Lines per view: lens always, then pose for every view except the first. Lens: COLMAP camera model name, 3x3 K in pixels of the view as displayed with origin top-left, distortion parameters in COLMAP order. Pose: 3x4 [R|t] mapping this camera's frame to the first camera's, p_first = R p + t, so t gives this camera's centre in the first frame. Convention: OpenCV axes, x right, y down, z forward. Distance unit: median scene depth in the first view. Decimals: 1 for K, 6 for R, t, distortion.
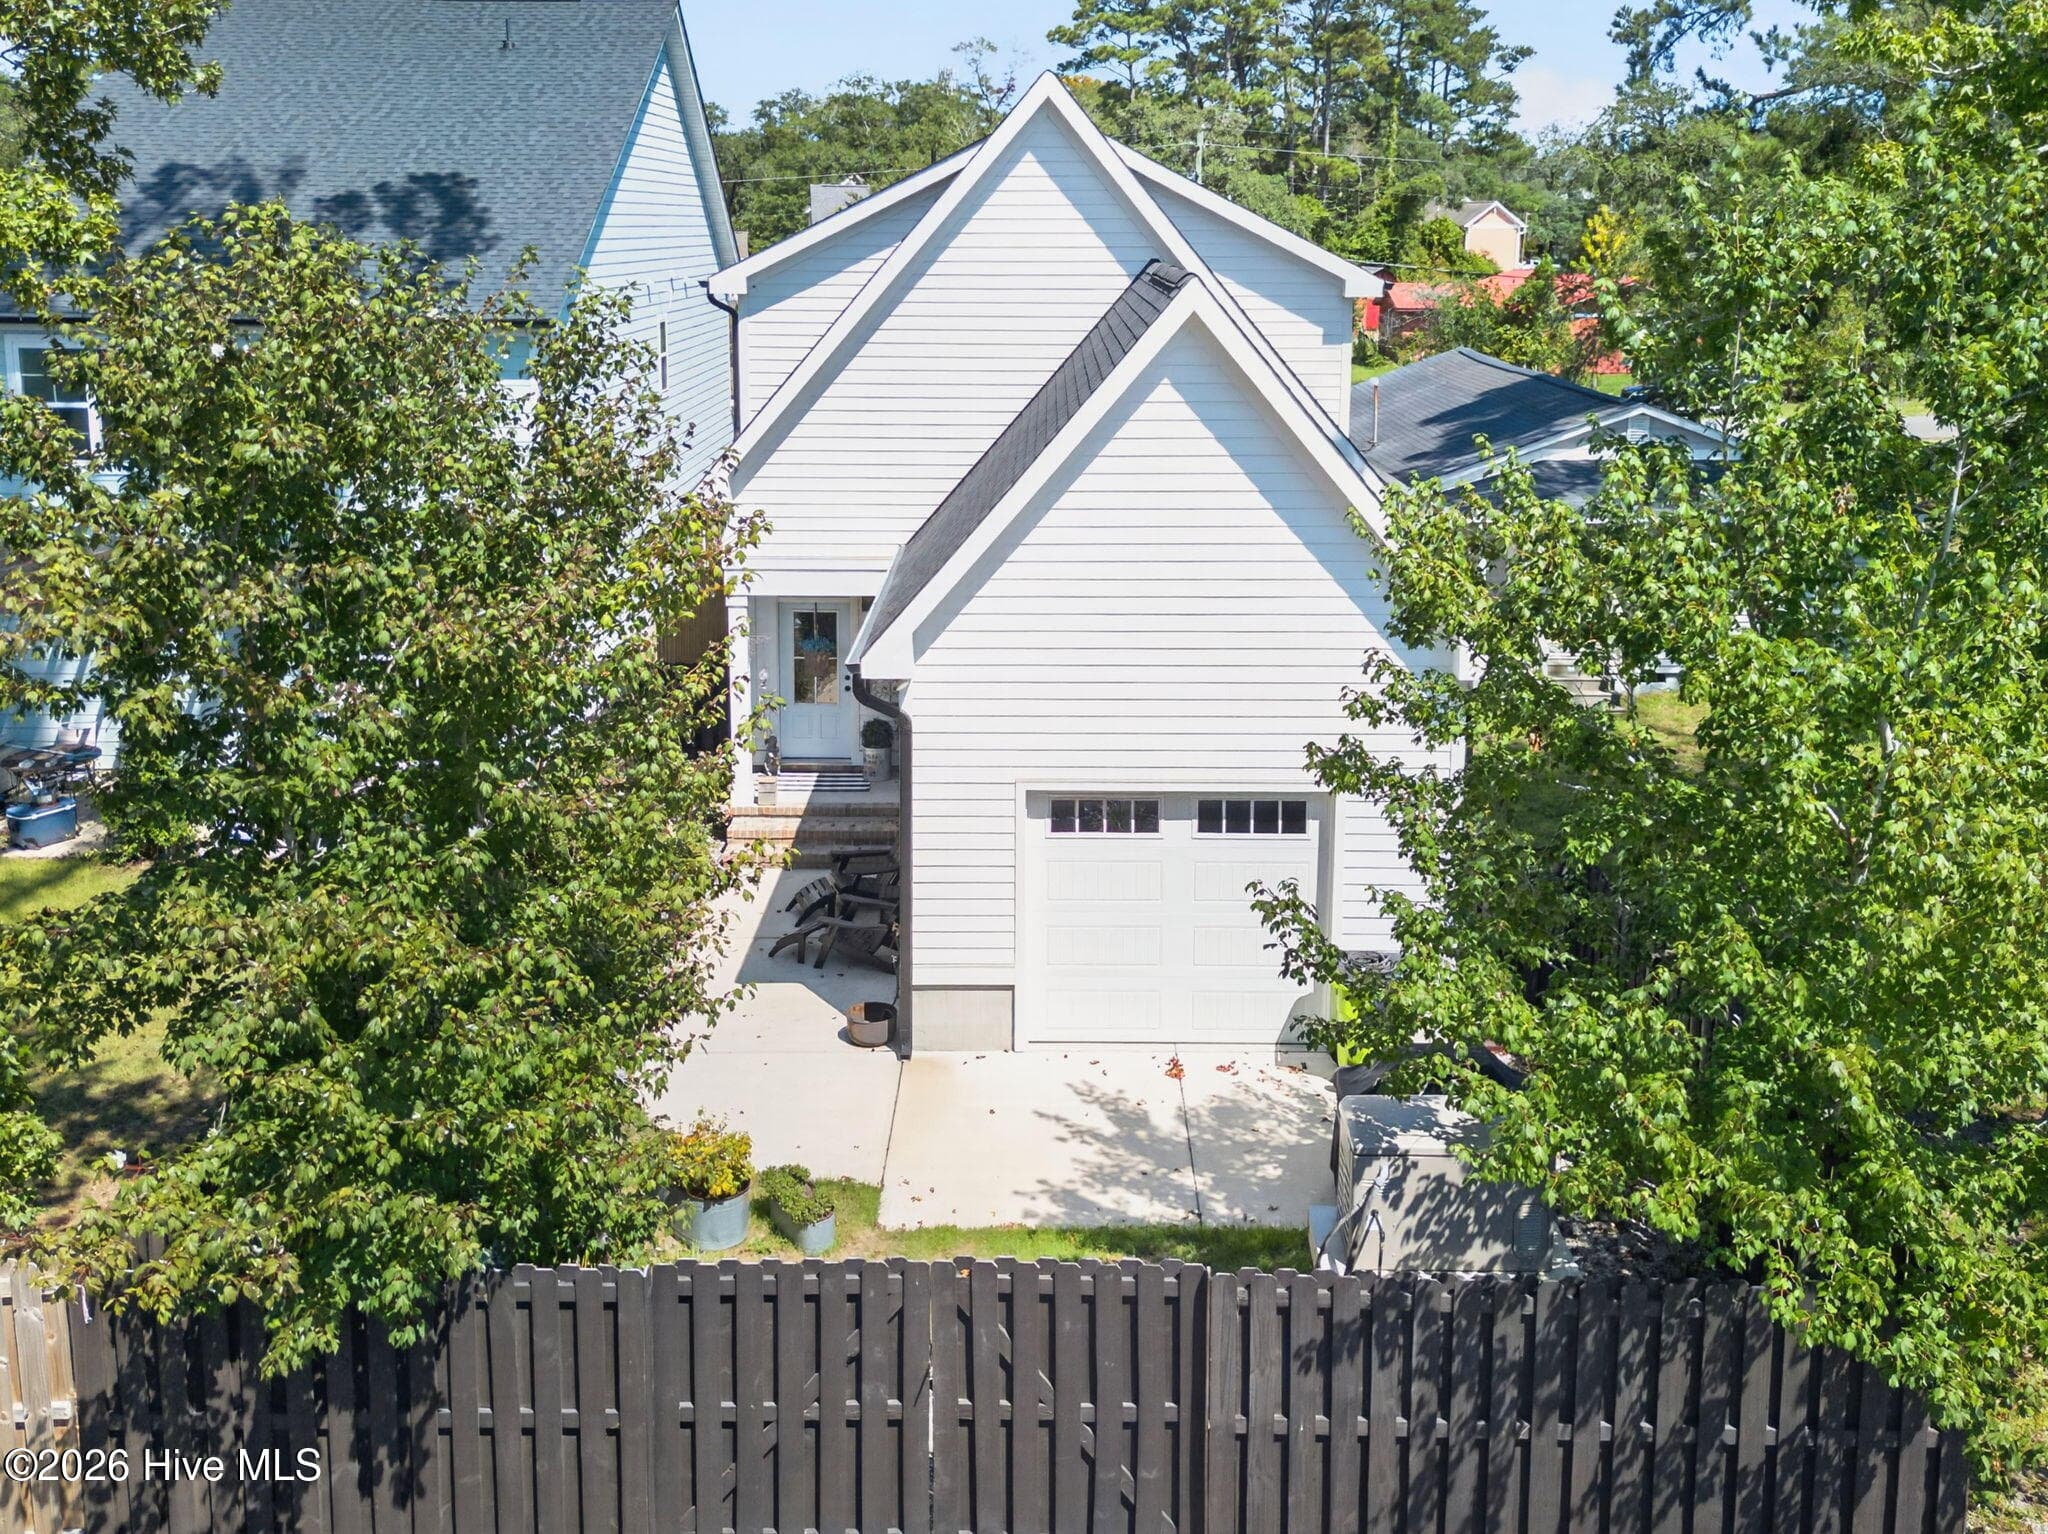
lens RADIAL K [[1638.2, 0, 1012.7], [0, 1638.2, 763.5], [0, 0, 1]] dist [0.005231, -0.004789]
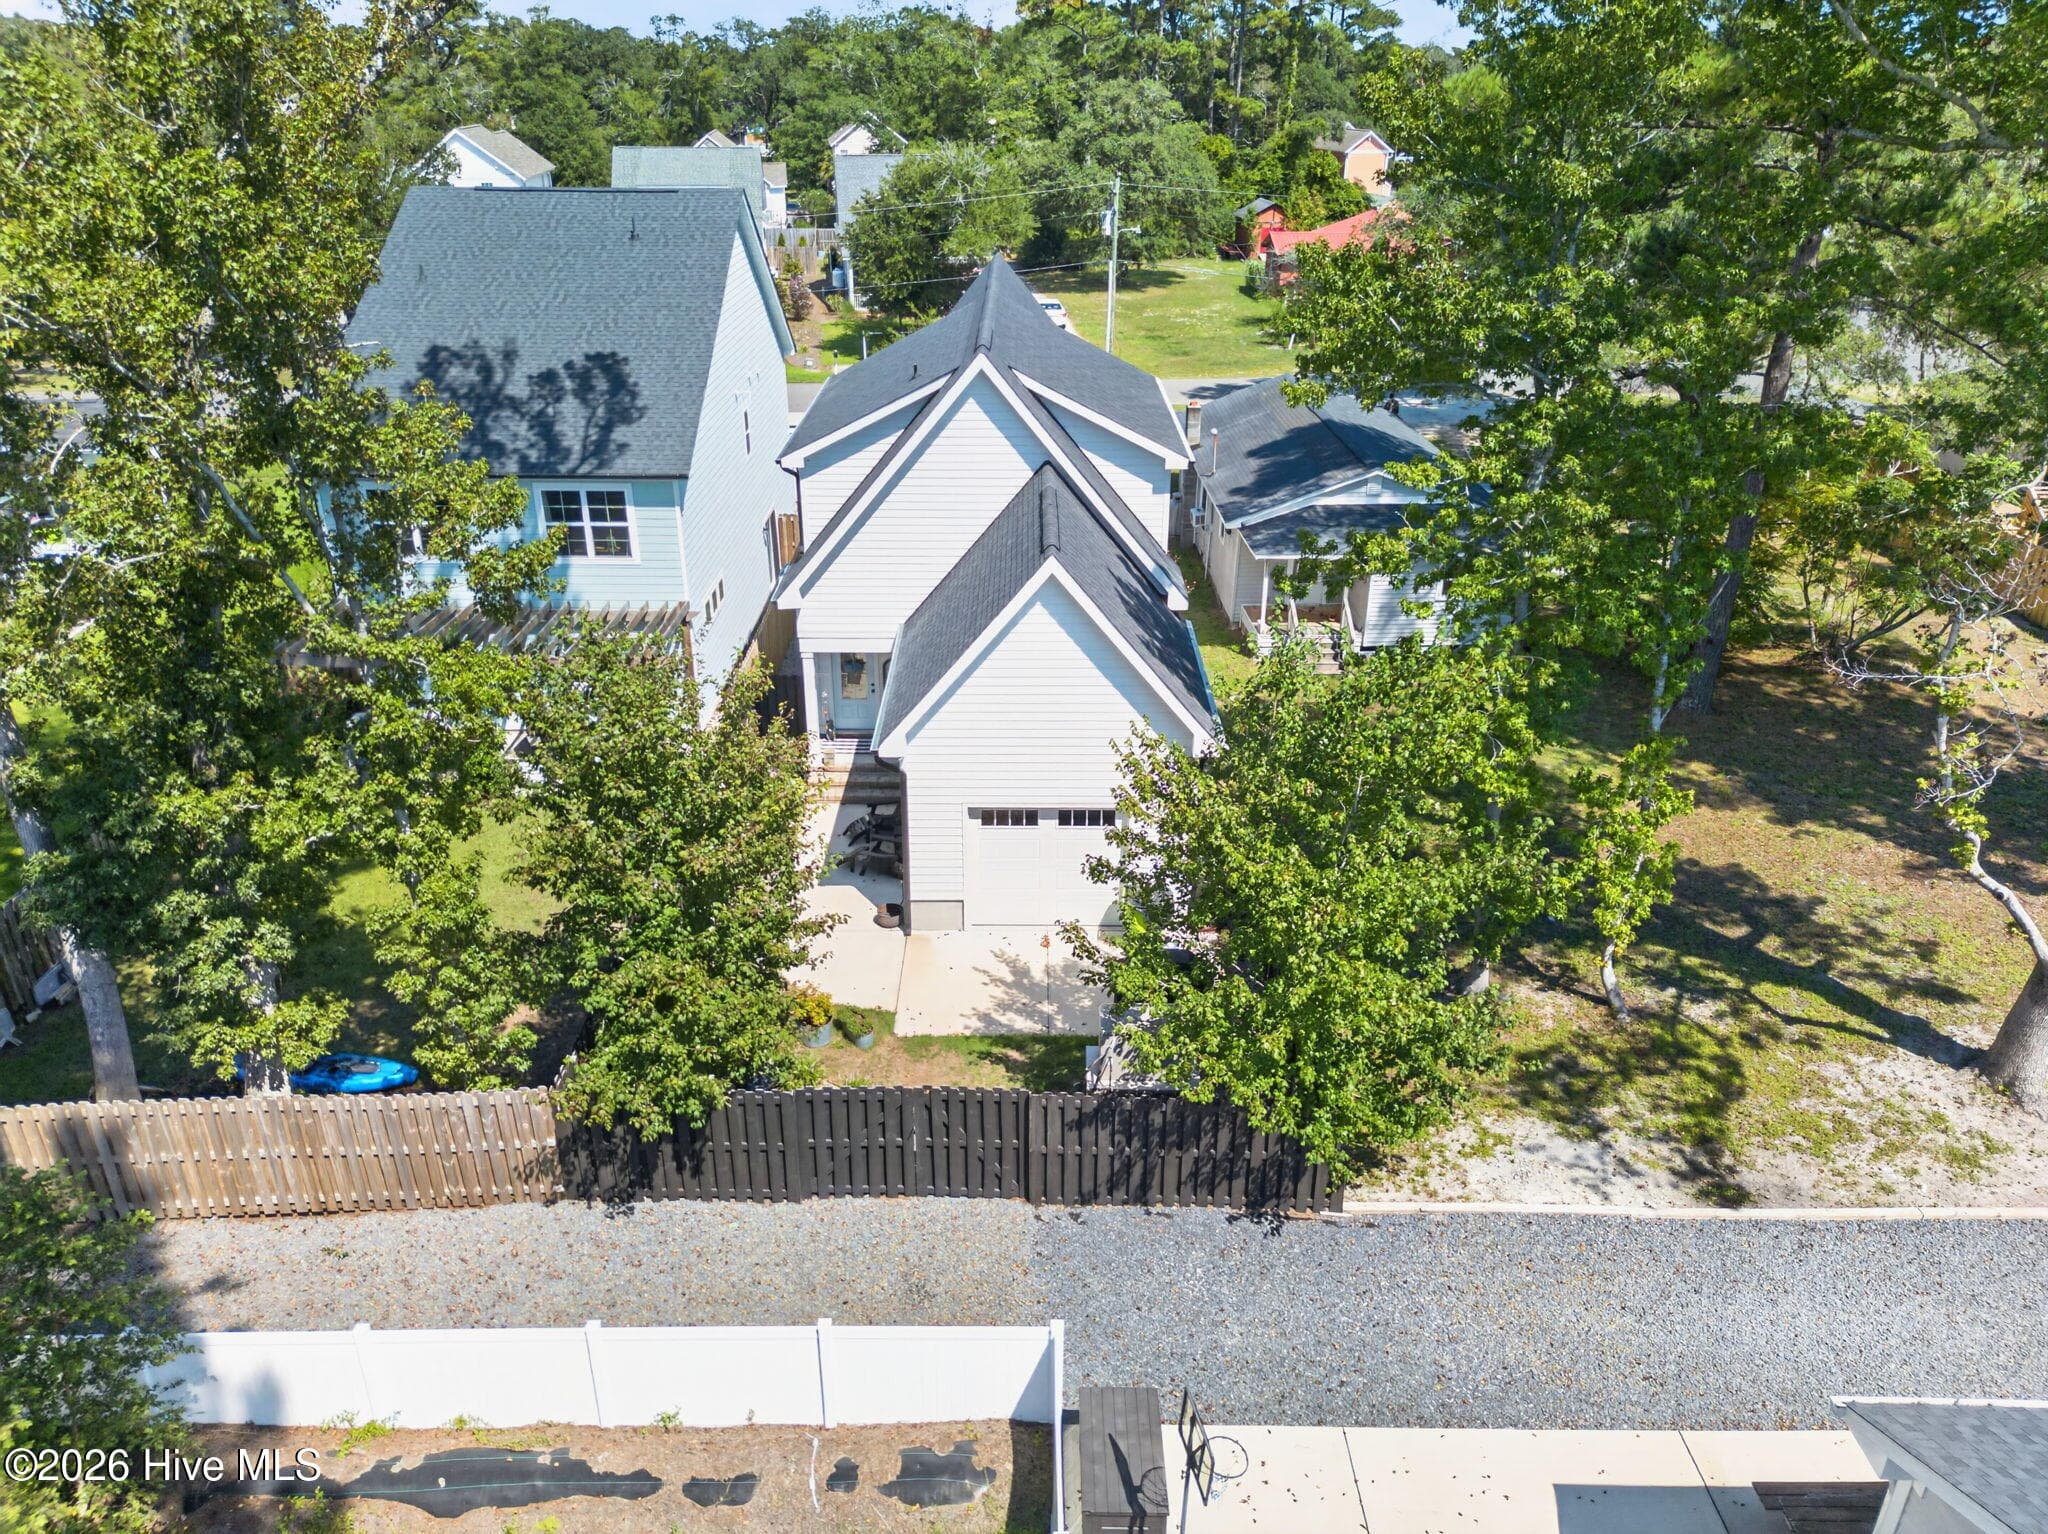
lens RADIAL K [[1432.0, 0, 1024.0], [0, 1432.0, 767.0], [0, 0, 1]] dist [0.002622, -0.001089]
pose [[0.999970, -0.001711, -0.007566, 0.086459], [0.003771, 0.959565, 0.281461, -0.494415], [0.006779, -0.281481, 0.959543, -0.581794]]
